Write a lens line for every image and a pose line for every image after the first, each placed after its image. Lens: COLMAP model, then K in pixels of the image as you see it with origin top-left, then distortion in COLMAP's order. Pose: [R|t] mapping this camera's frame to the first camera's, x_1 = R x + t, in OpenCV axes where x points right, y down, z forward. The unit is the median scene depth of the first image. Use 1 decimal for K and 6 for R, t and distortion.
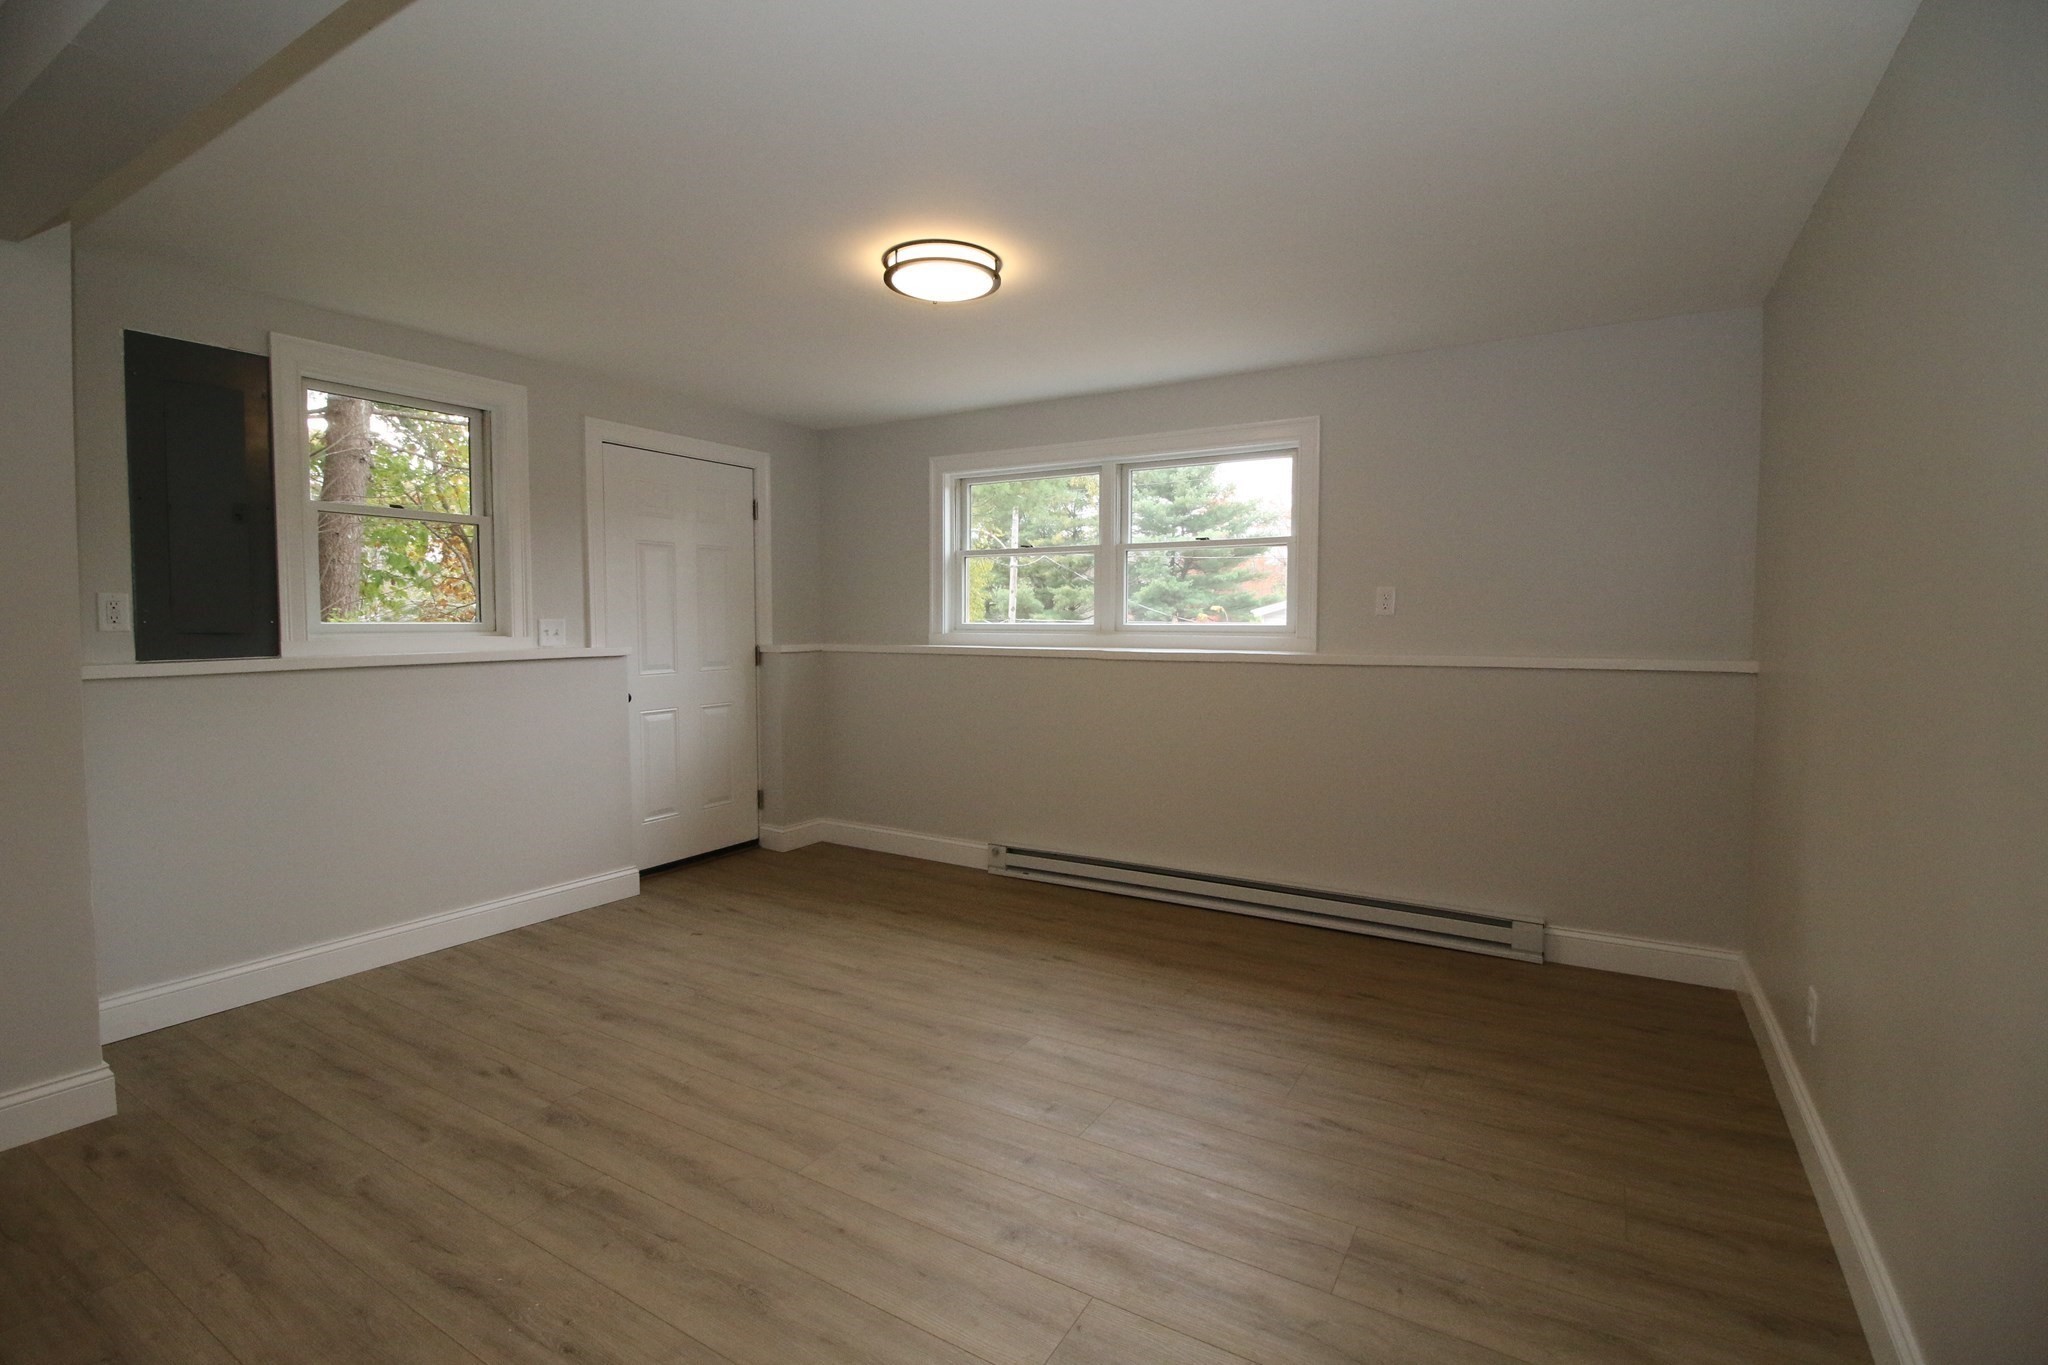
lens RADIAL K [[937.2, 0, 1023.4], [0, 937.2, 682.2], [0, 0, 1]] dist [-0.024300, -0.002239]
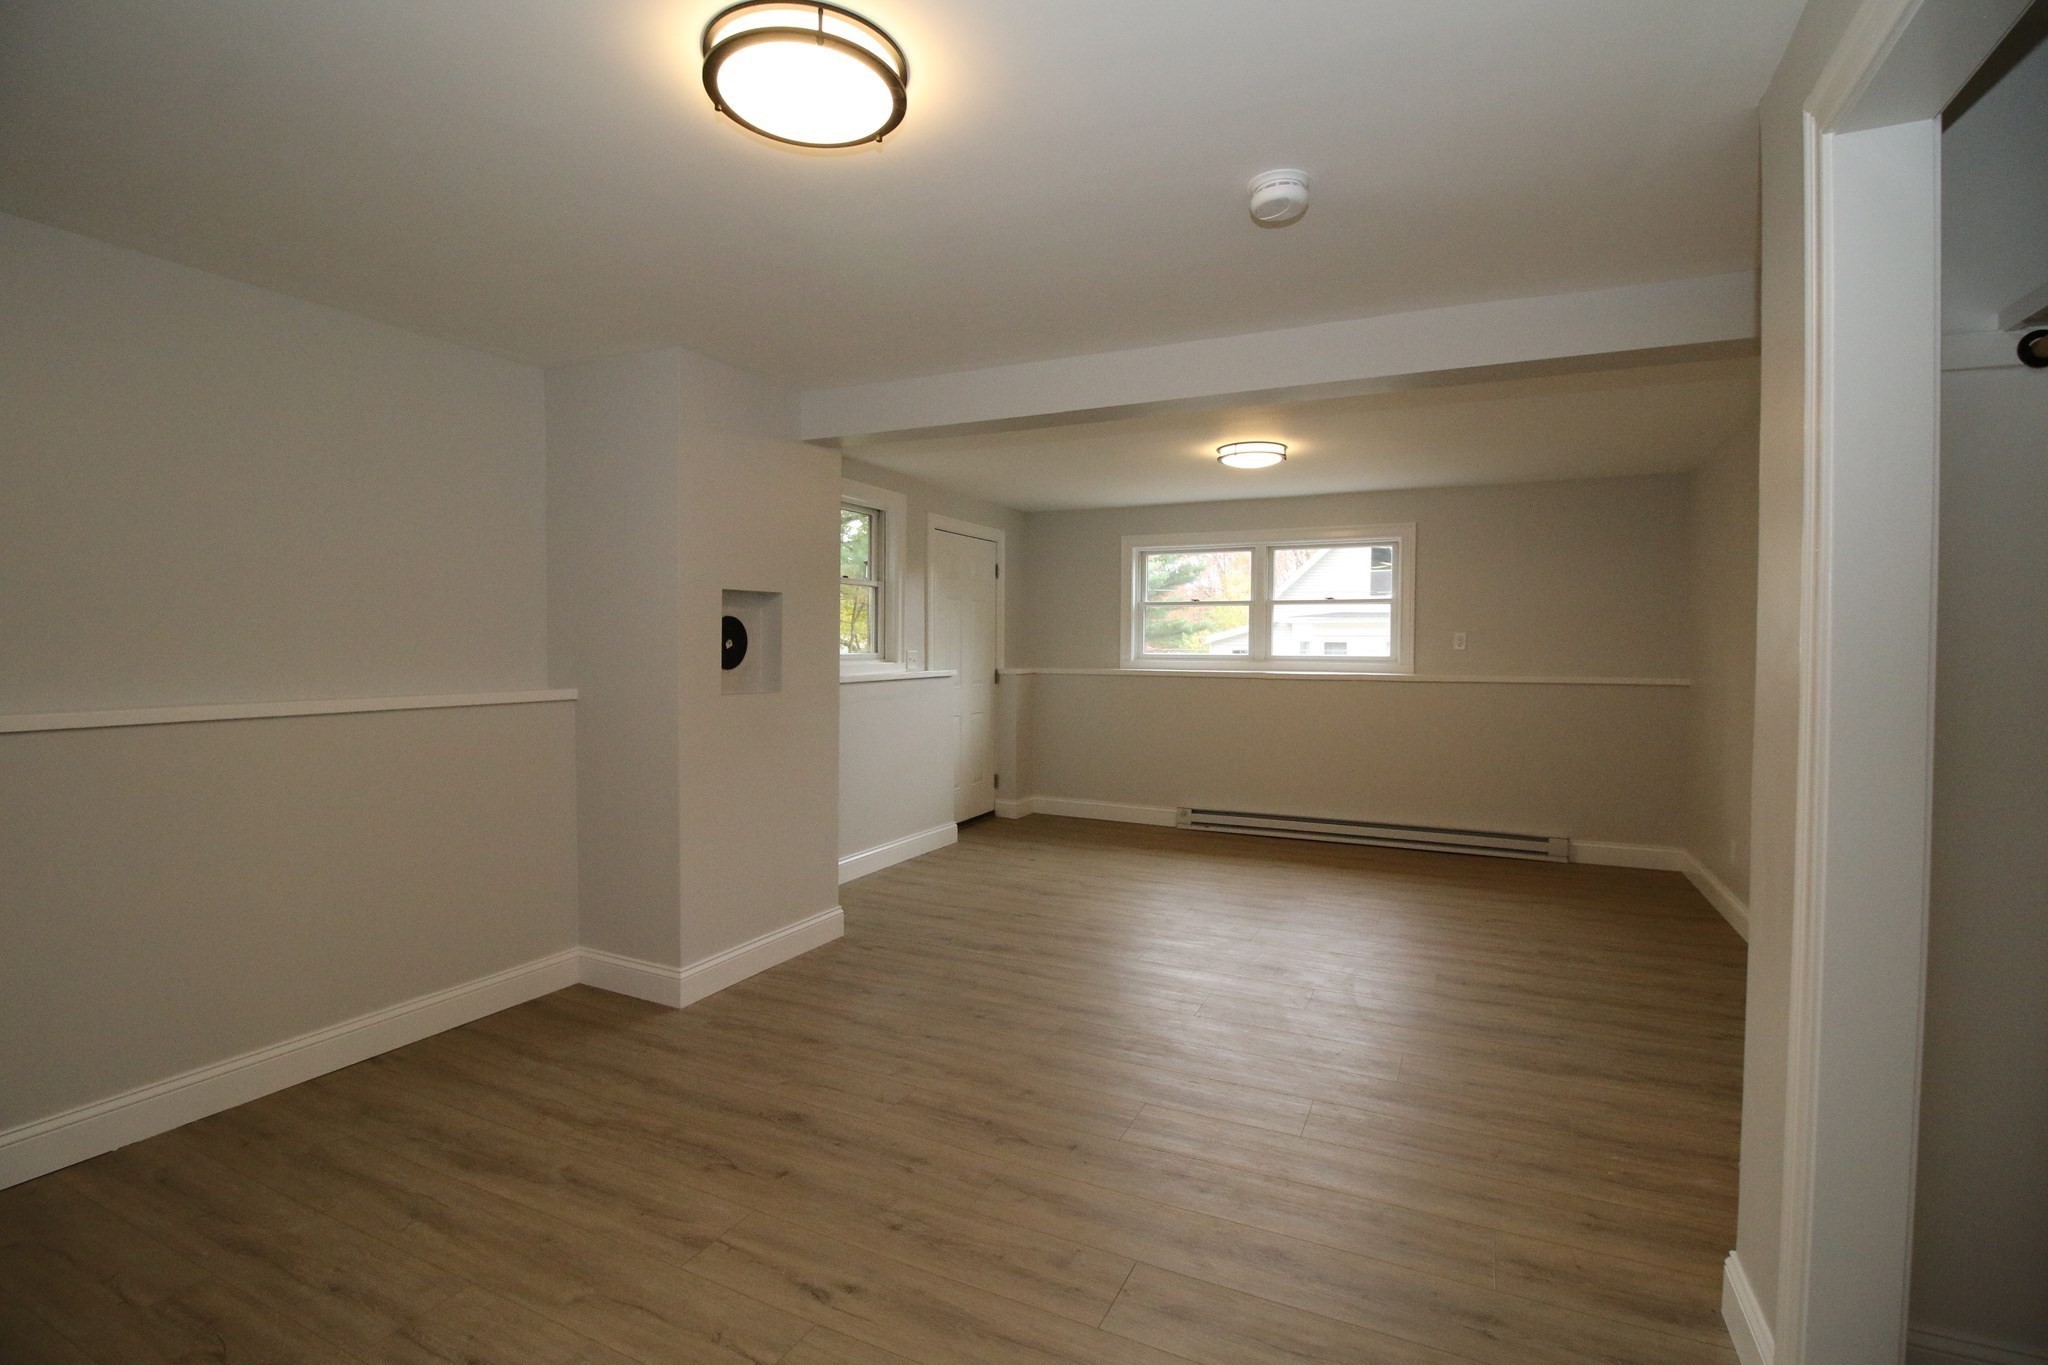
lens RADIAL K [[937.2, 0, 1018.9], [0, 937.2, 681.8], [0, 0, 1]] dist [-0.024300, -0.002239]
pose [[0.996636, -0.000261, 0.081957, -0.406267], [0.002485, 0.999632, -0.027031, 0.018490], [-0.081920, 0.027143, 0.996269, -0.423439]]
